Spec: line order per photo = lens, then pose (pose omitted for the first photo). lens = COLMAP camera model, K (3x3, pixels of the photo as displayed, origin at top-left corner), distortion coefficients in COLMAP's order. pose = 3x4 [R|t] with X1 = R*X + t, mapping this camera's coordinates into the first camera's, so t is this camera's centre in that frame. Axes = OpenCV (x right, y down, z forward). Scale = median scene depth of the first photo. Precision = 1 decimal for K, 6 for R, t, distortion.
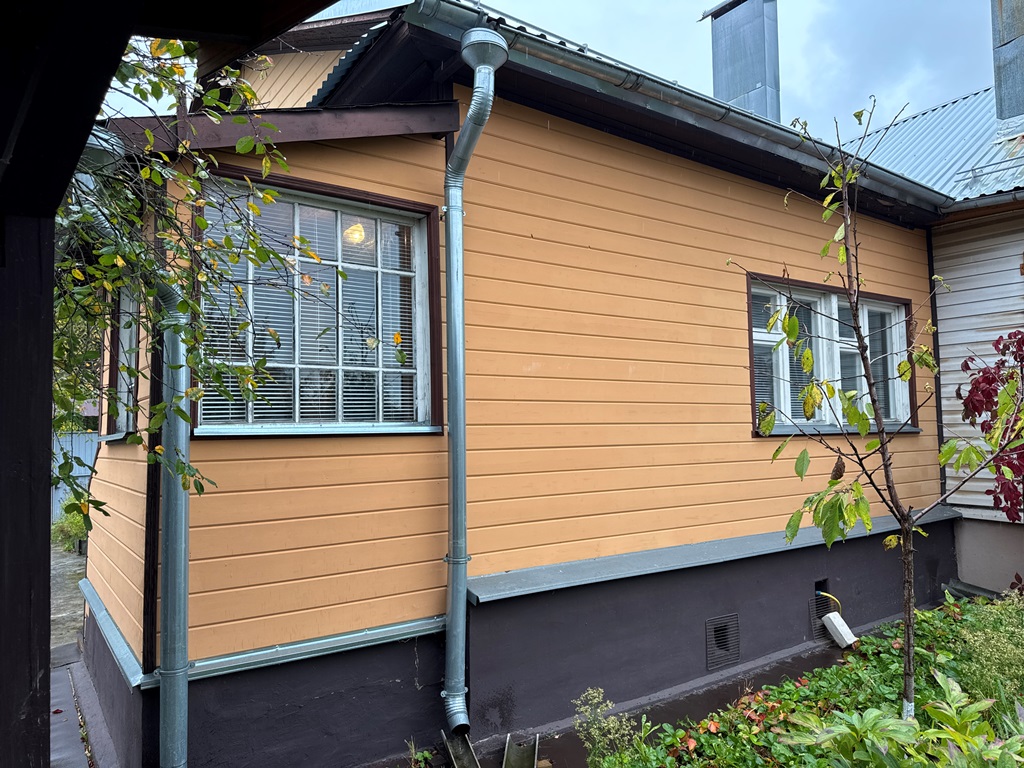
lens RADIAL K [[718.6, 0, 509.5], [0, 718.6, 383.6], [0, 0, 1]] dist [0.073566, -0.090290]
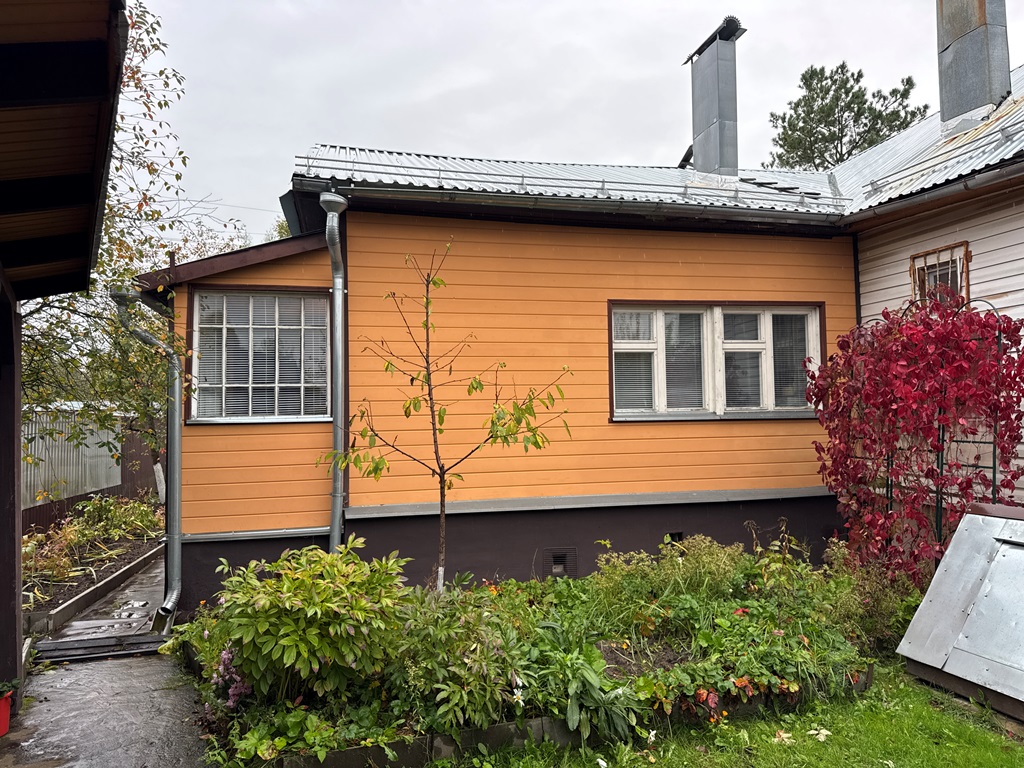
lens RADIAL K [[718.6, 0, 517.5], [0, 718.6, 385.2], [0, 0, 1]] dist [0.073566, -0.090290]
pose [[0.933040, -0.017019, -0.359370, 0.700521], [0.028083, 0.999278, 0.025588, -0.037226], [0.358675, -0.033967, 0.932844, -0.334479]]
